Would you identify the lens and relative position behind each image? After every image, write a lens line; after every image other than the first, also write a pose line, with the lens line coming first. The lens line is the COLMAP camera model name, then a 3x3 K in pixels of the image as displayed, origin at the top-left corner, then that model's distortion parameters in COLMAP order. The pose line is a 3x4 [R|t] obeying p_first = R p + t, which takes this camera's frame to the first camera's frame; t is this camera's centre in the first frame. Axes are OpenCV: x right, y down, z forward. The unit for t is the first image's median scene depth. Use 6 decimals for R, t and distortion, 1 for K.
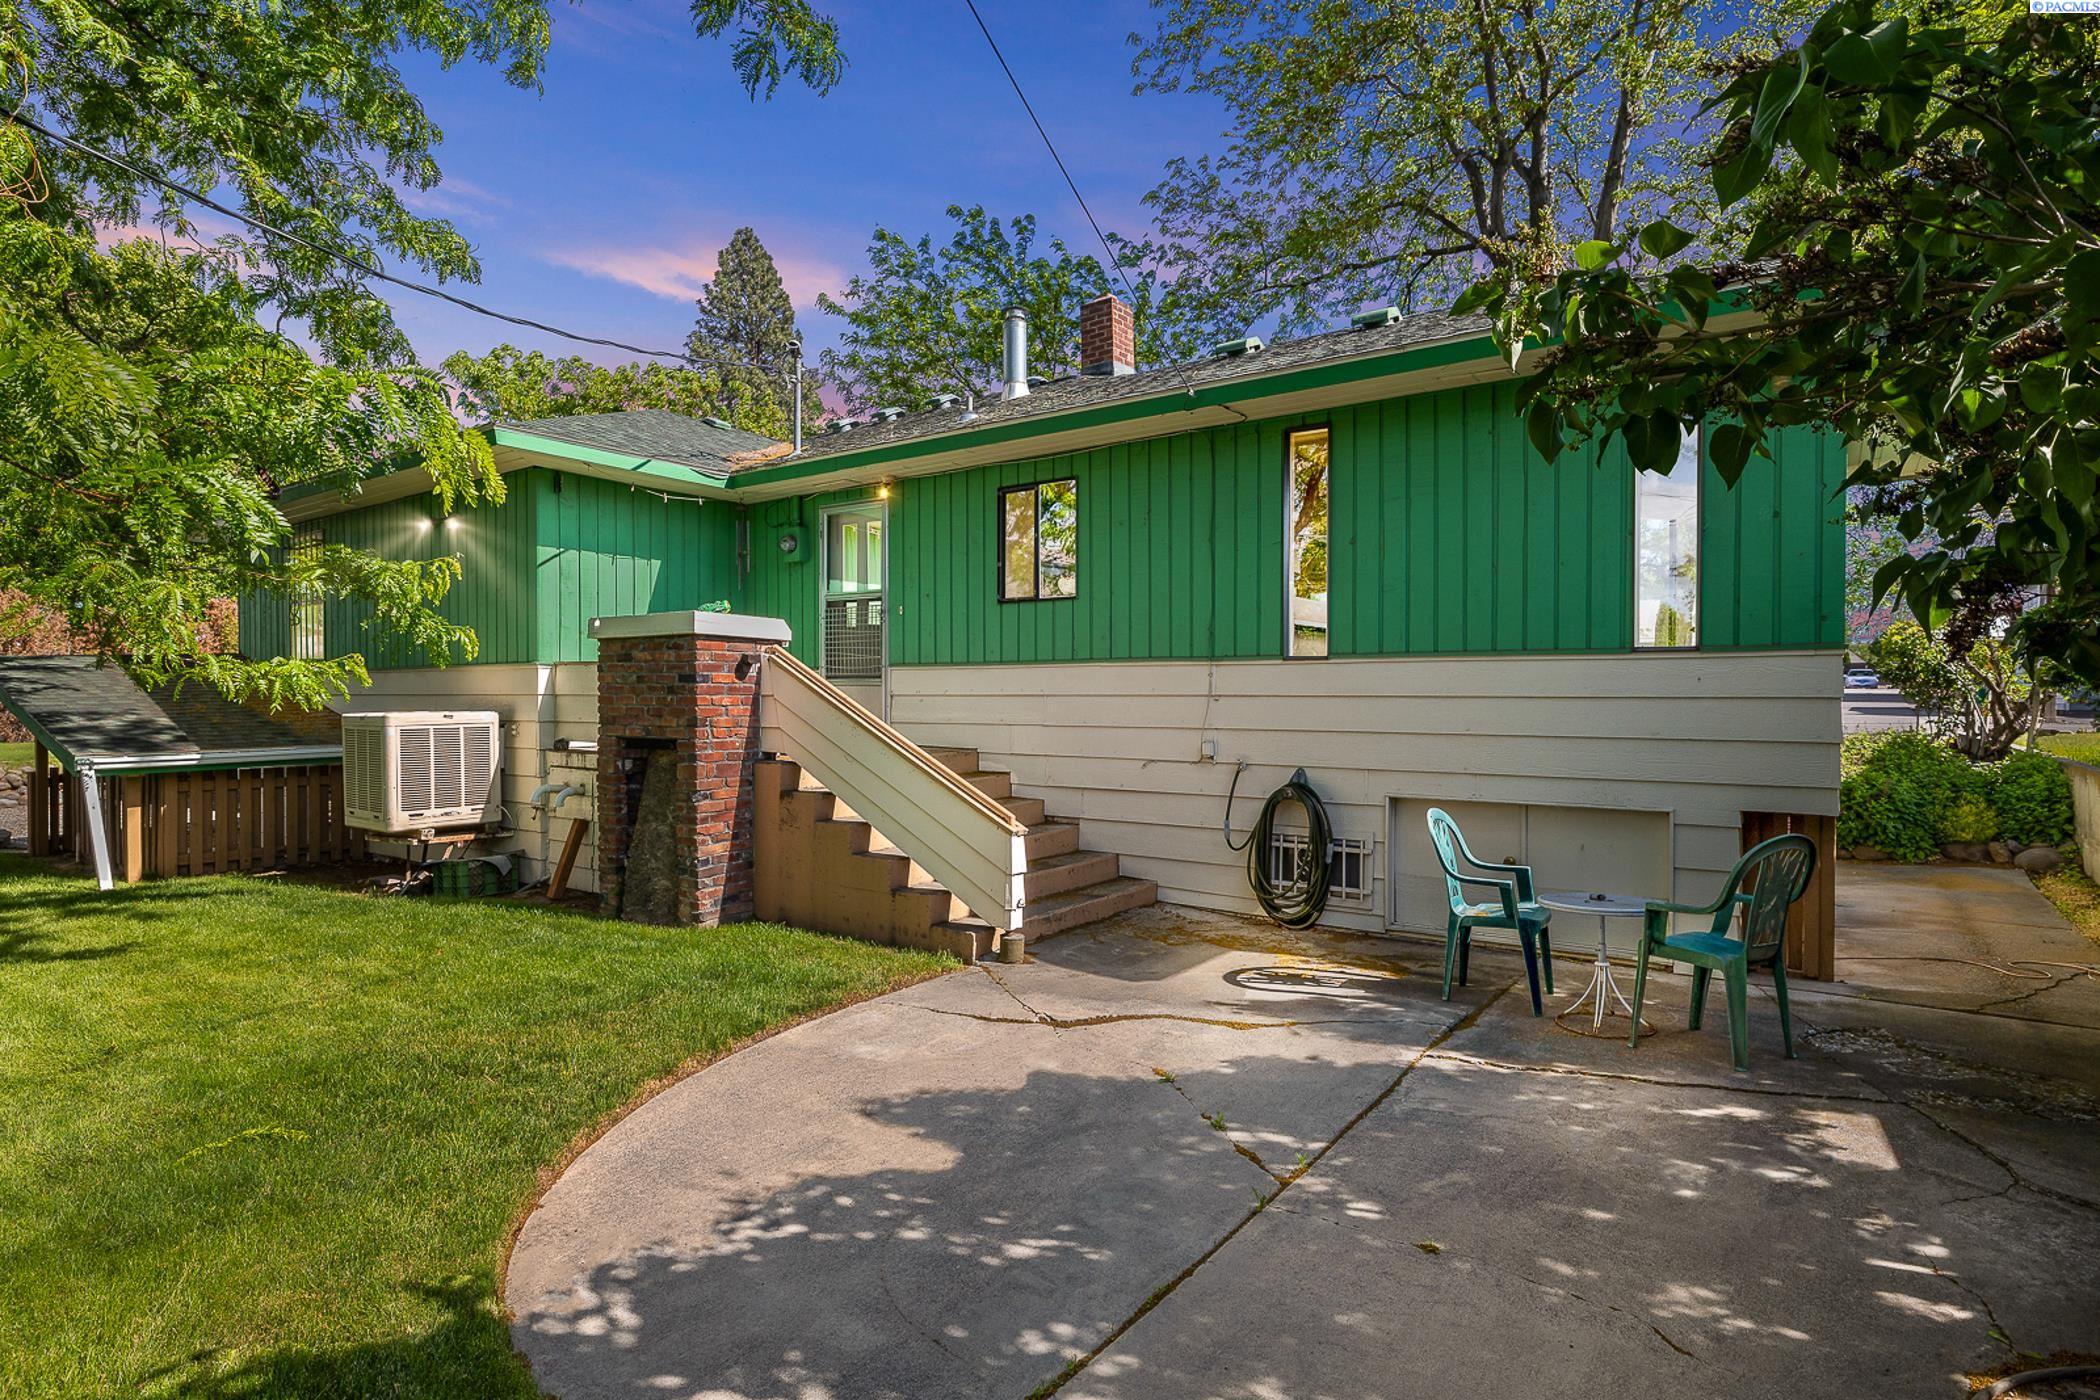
lens RADIAL K [[1069.1, 0, 1050.3], [0, 1069.1, 714.2], [0, 0, 1]] dist [-0.002822, -0.000557]
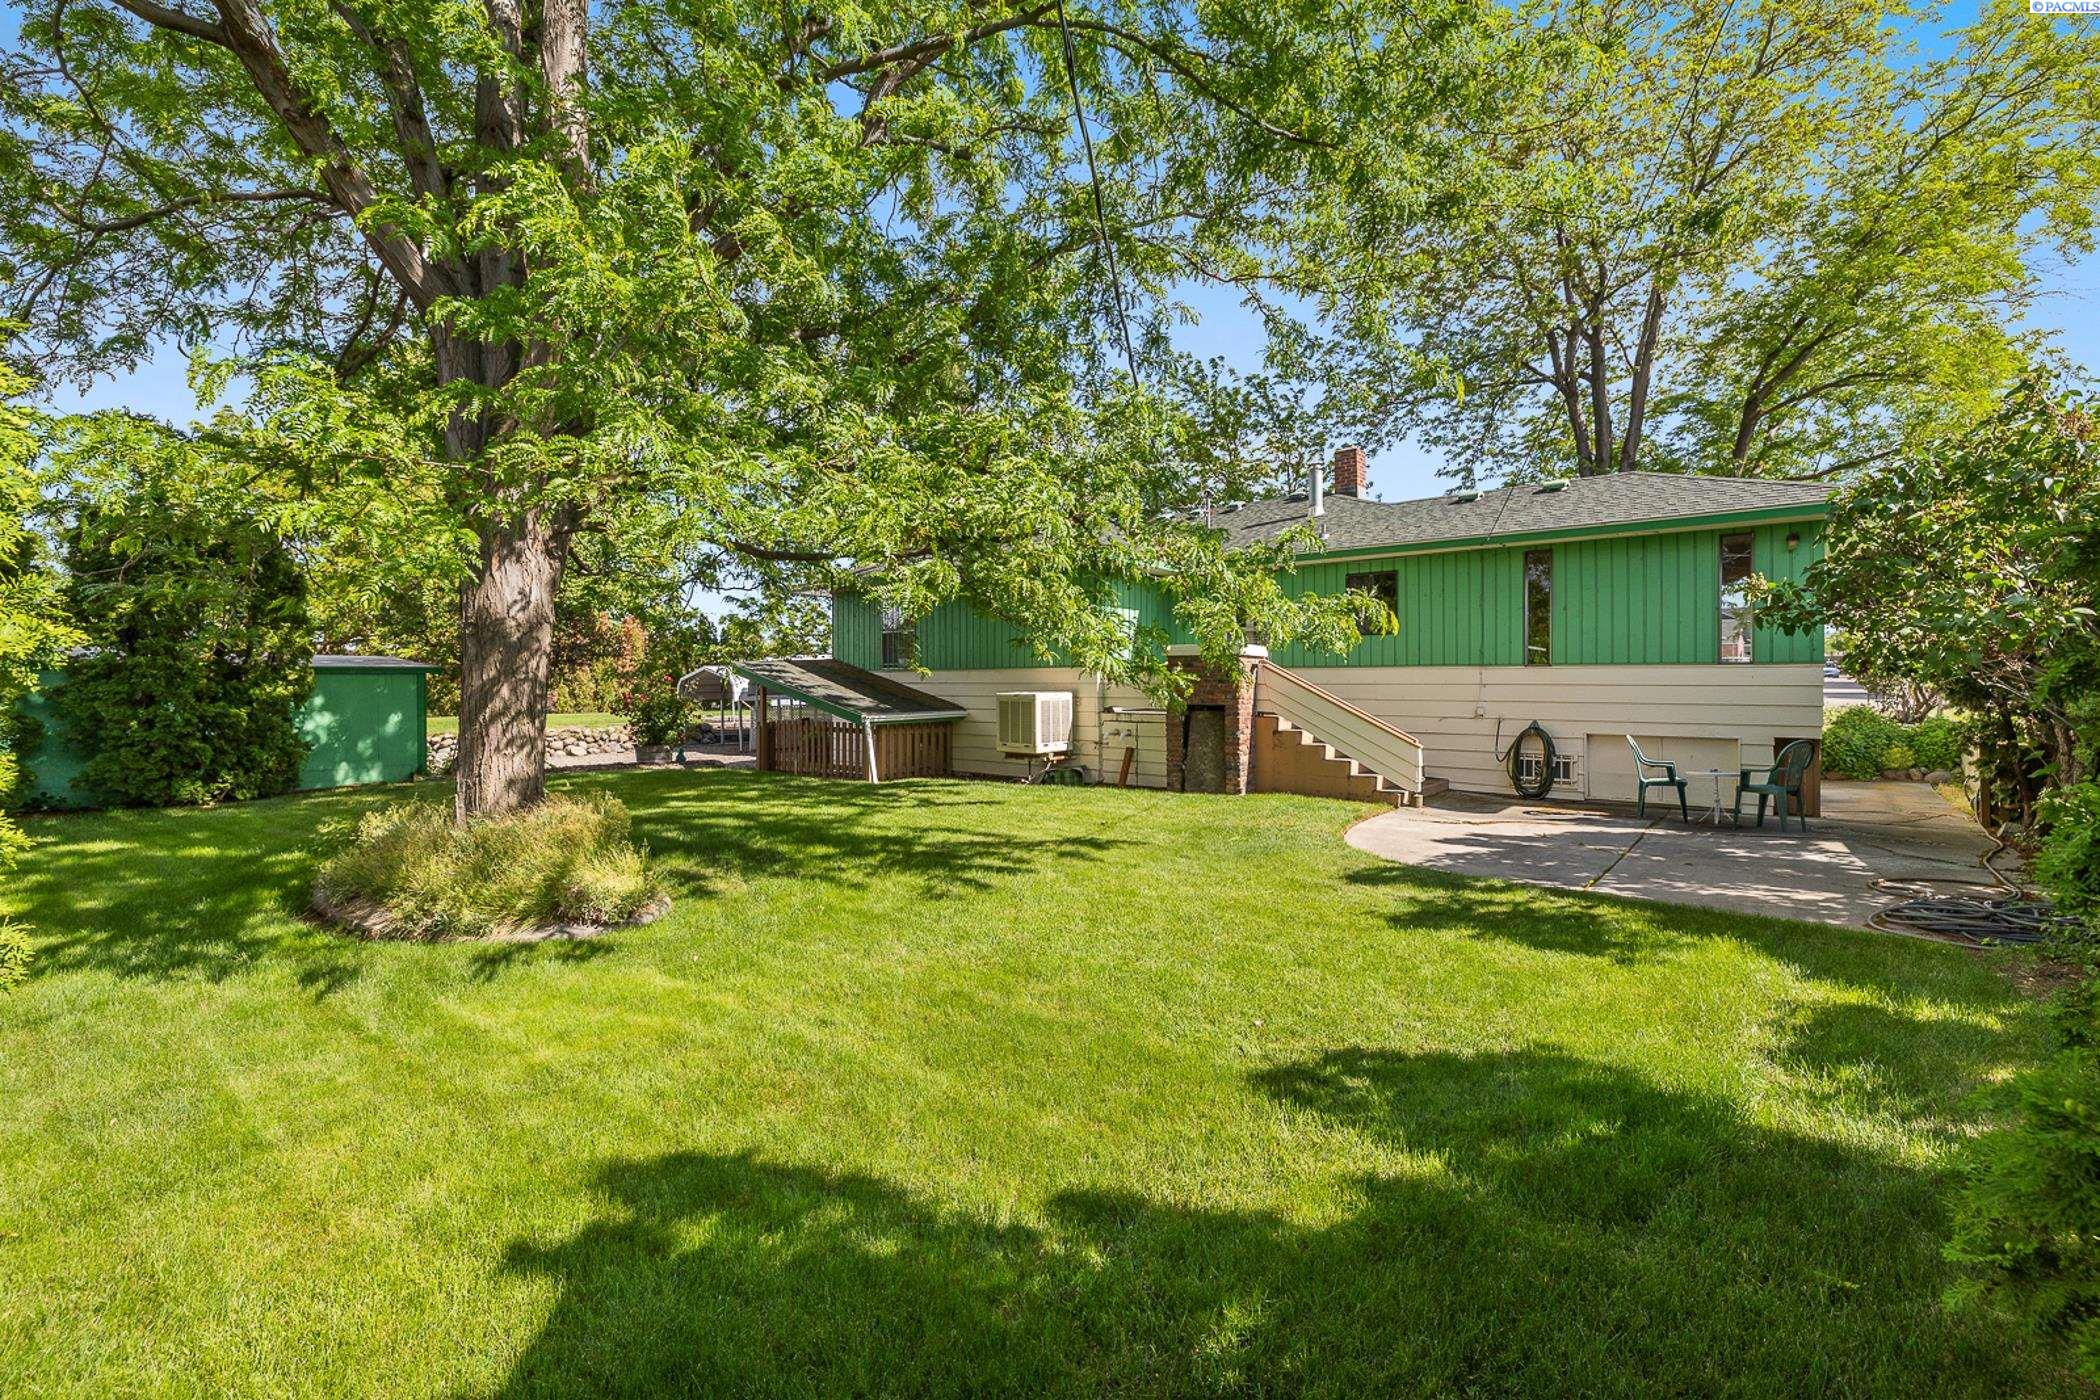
lens RADIAL K [[887.9, 0, 1050.5], [0, 887.9, 688.4], [0, 0, 1]] dist [0.001412, 0.000088]
pose [[0.997808, 0.000132, -0.066169, -0.461249], [-0.001014, 0.999911, -0.013301, 0.011709], [0.066161, 0.013339, 0.997720, -0.593444]]
